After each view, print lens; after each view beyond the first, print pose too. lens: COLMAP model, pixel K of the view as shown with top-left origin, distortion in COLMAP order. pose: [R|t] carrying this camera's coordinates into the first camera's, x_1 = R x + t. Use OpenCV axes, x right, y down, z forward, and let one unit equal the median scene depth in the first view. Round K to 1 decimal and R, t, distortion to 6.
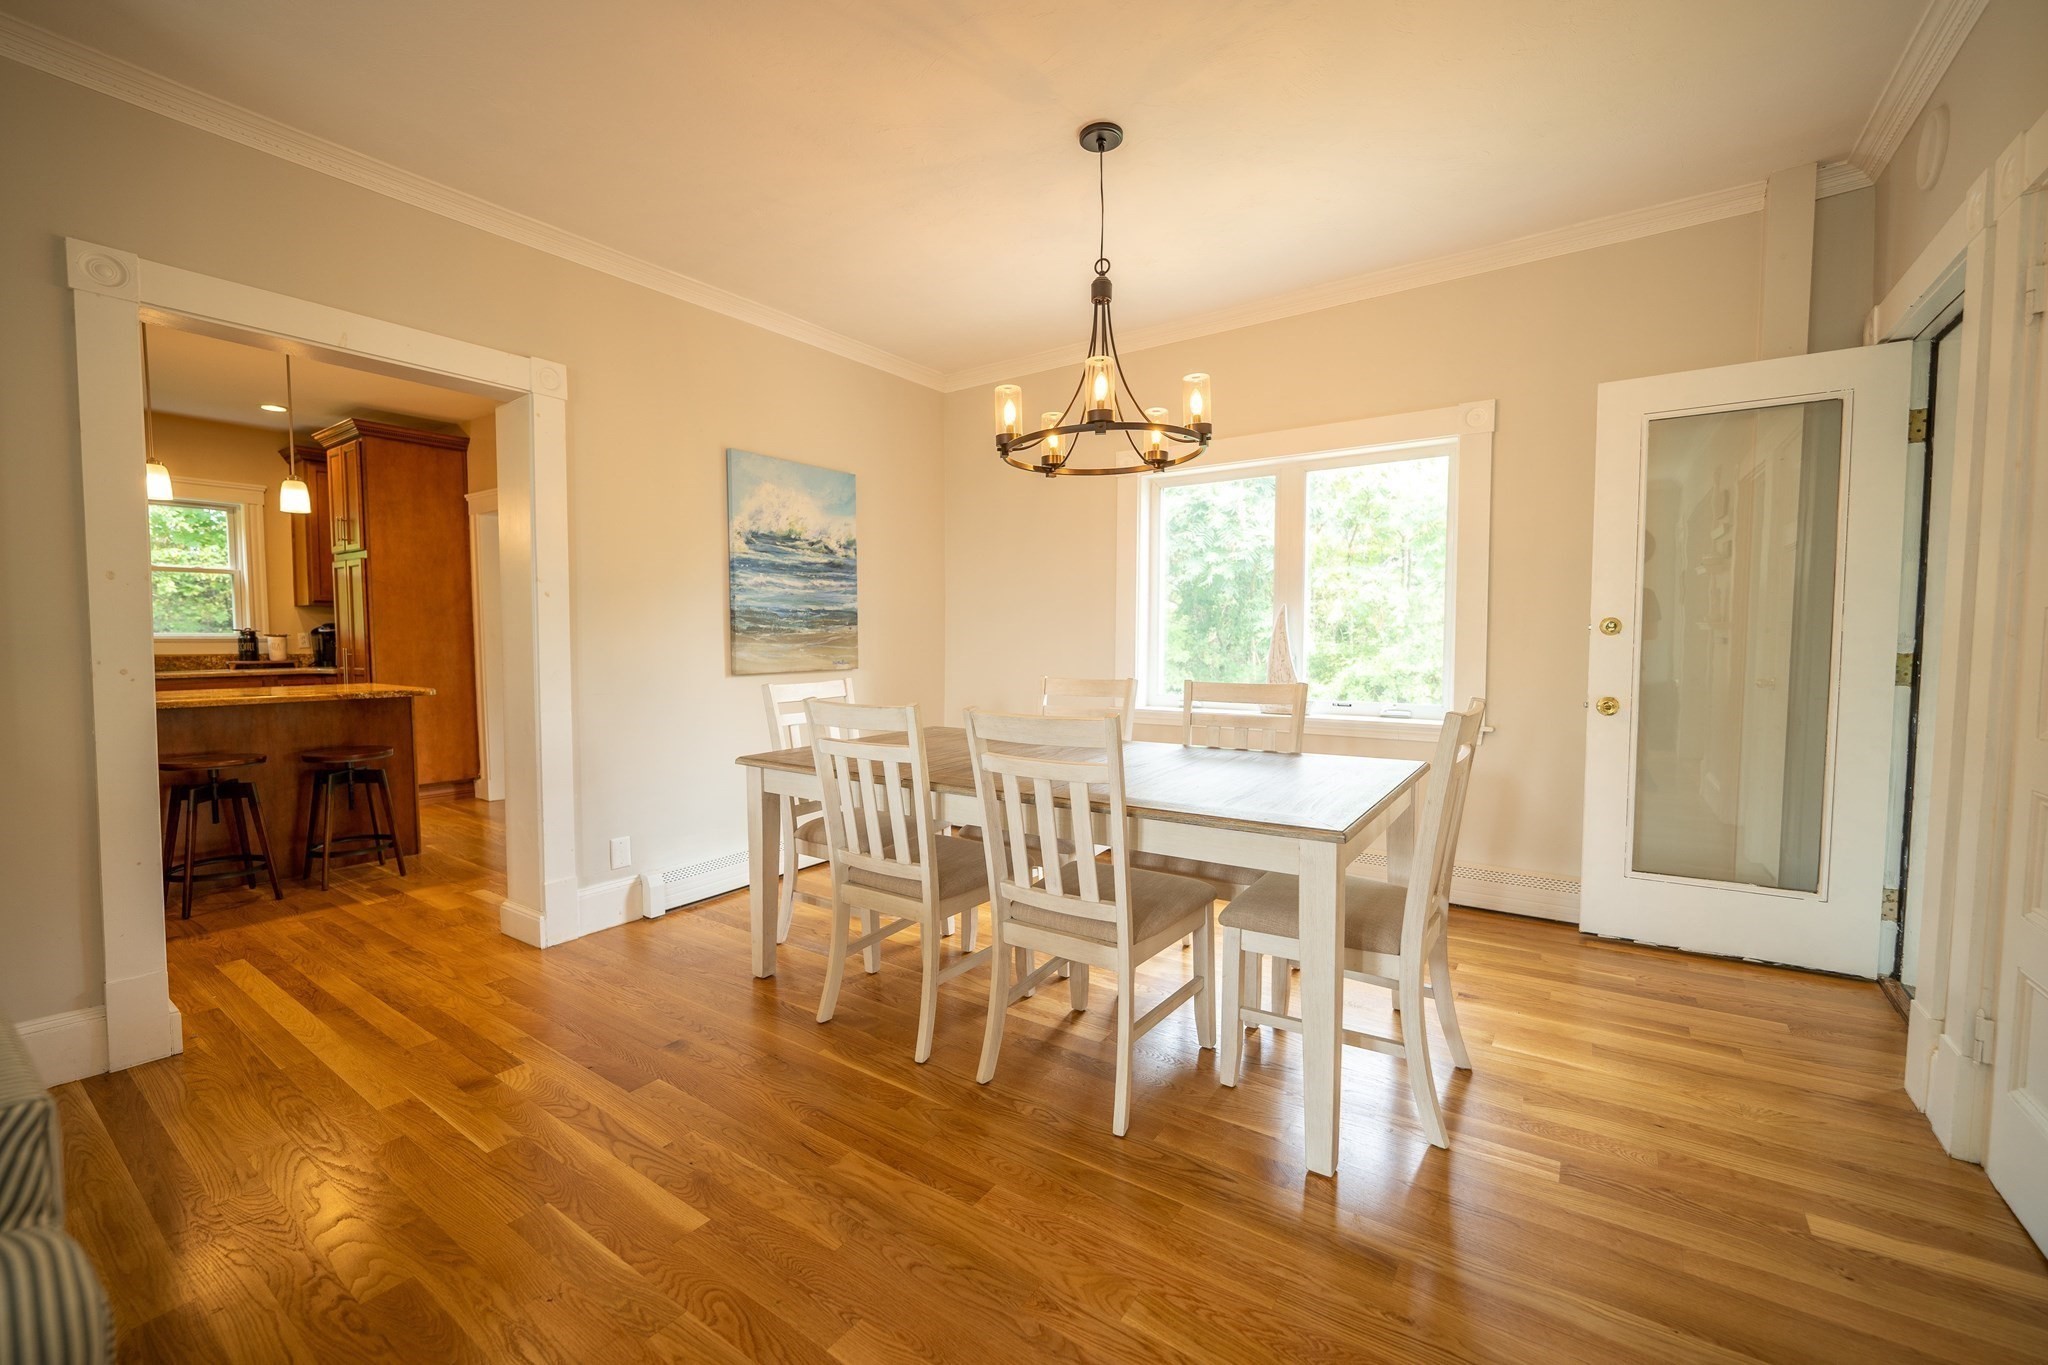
lens RADIAL K [[834.5, 0, 1018.6], [0, 834.5, 685.9], [0, 0, 1]] dist [-0.009653, -0.000978]
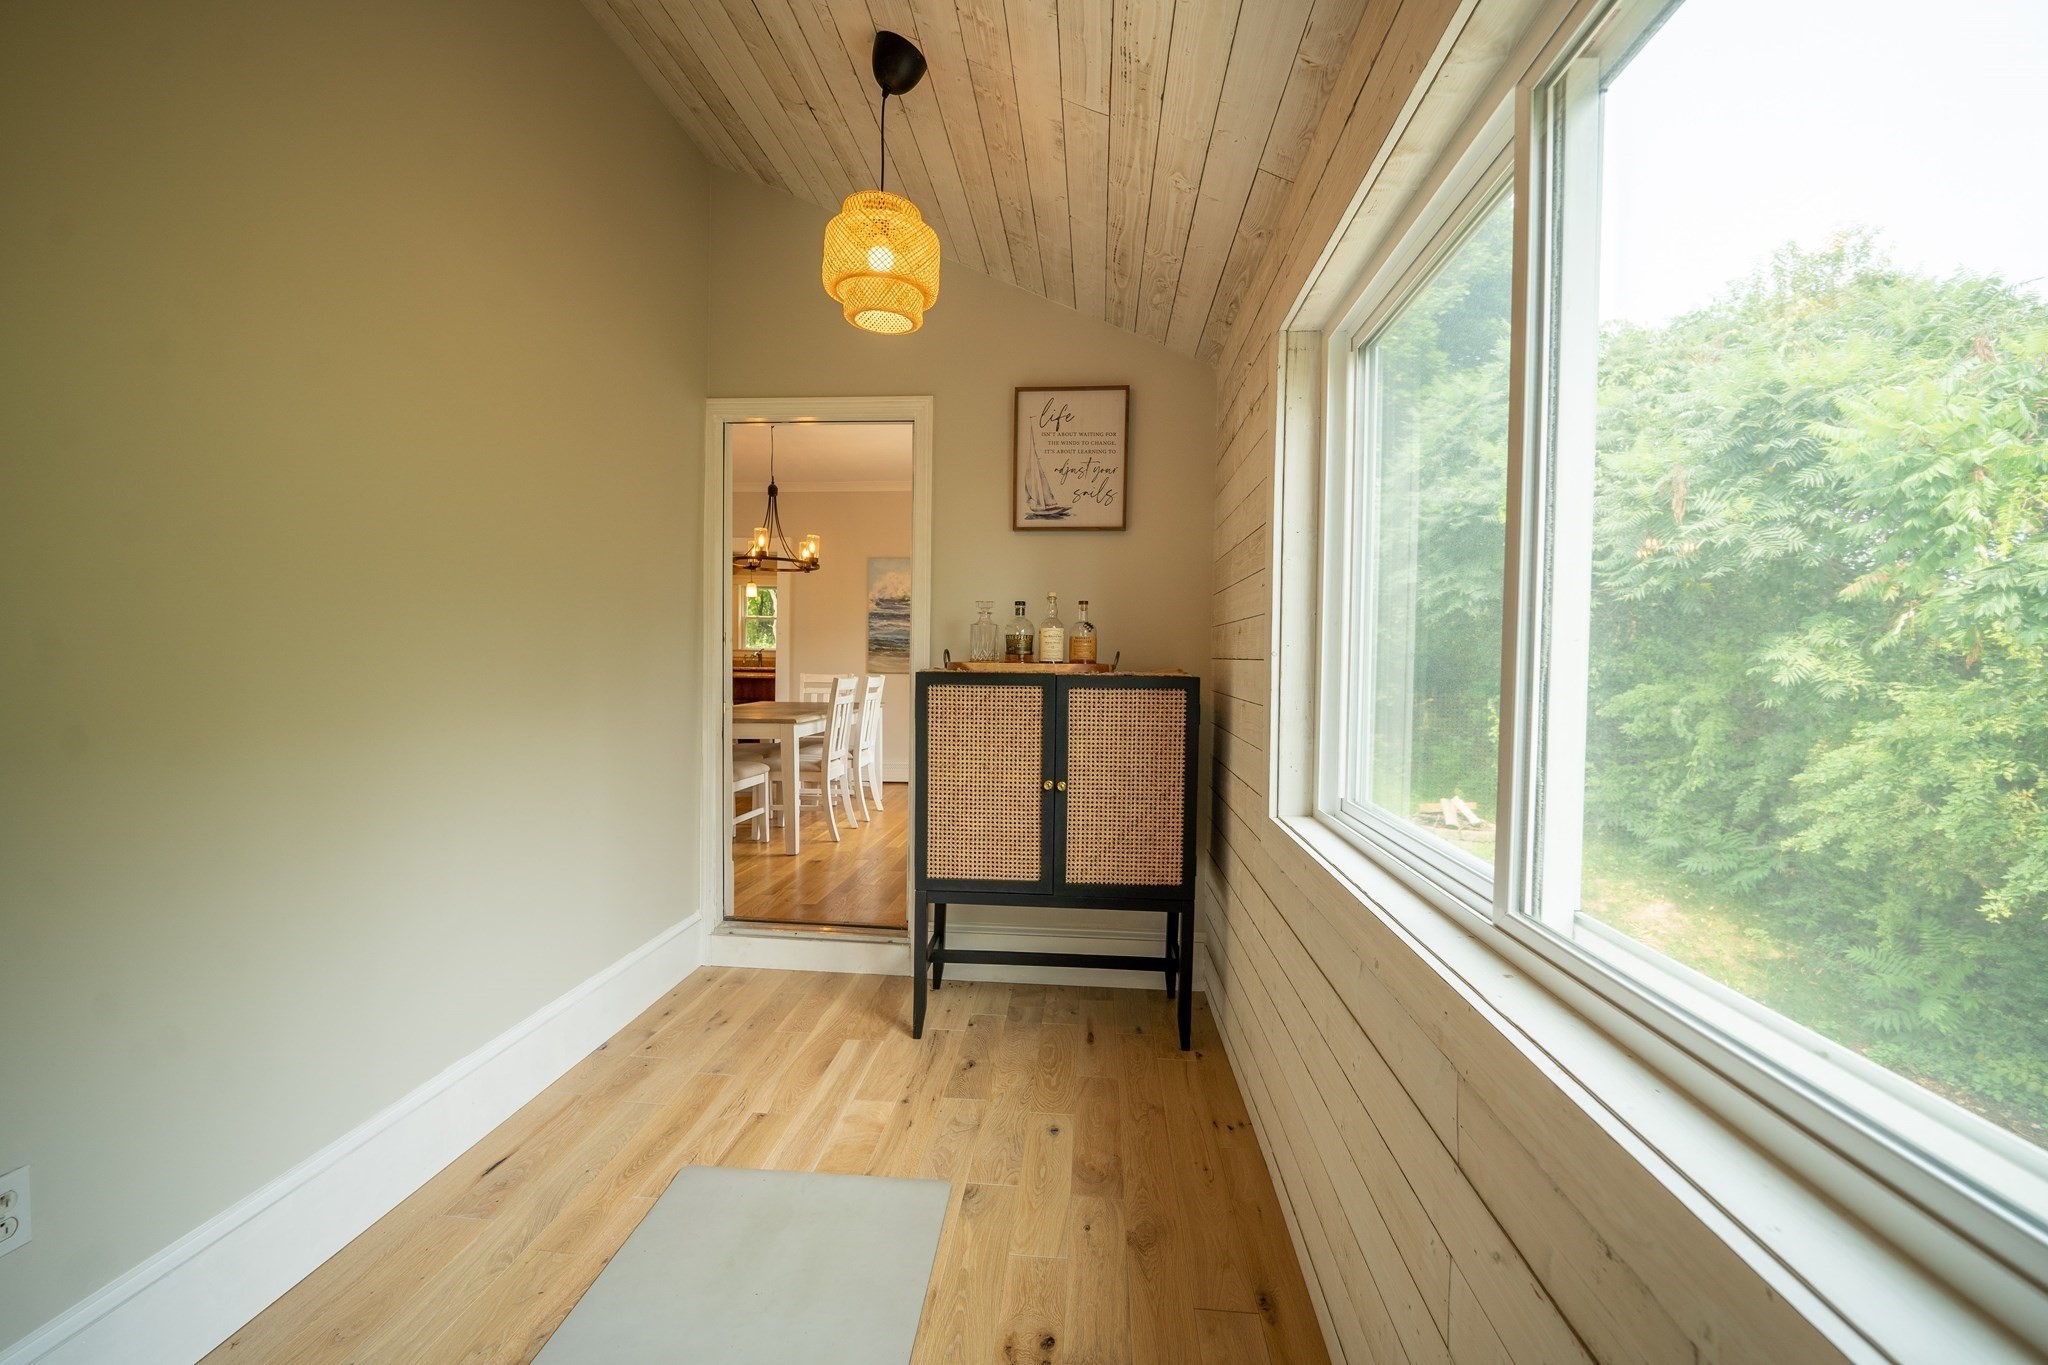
lens RADIAL K [[834.5, 0, 1024.7], [0, 834.5, 679.6], [0, 0, 1]] dist [-0.009653, -0.000978]
pose [[0.506937, 0.037329, -0.861175, 0.987524], [-0.071224, 0.997459, 0.001310, -0.016353], [0.859036, 0.060672, 0.508308, 0.209180]]
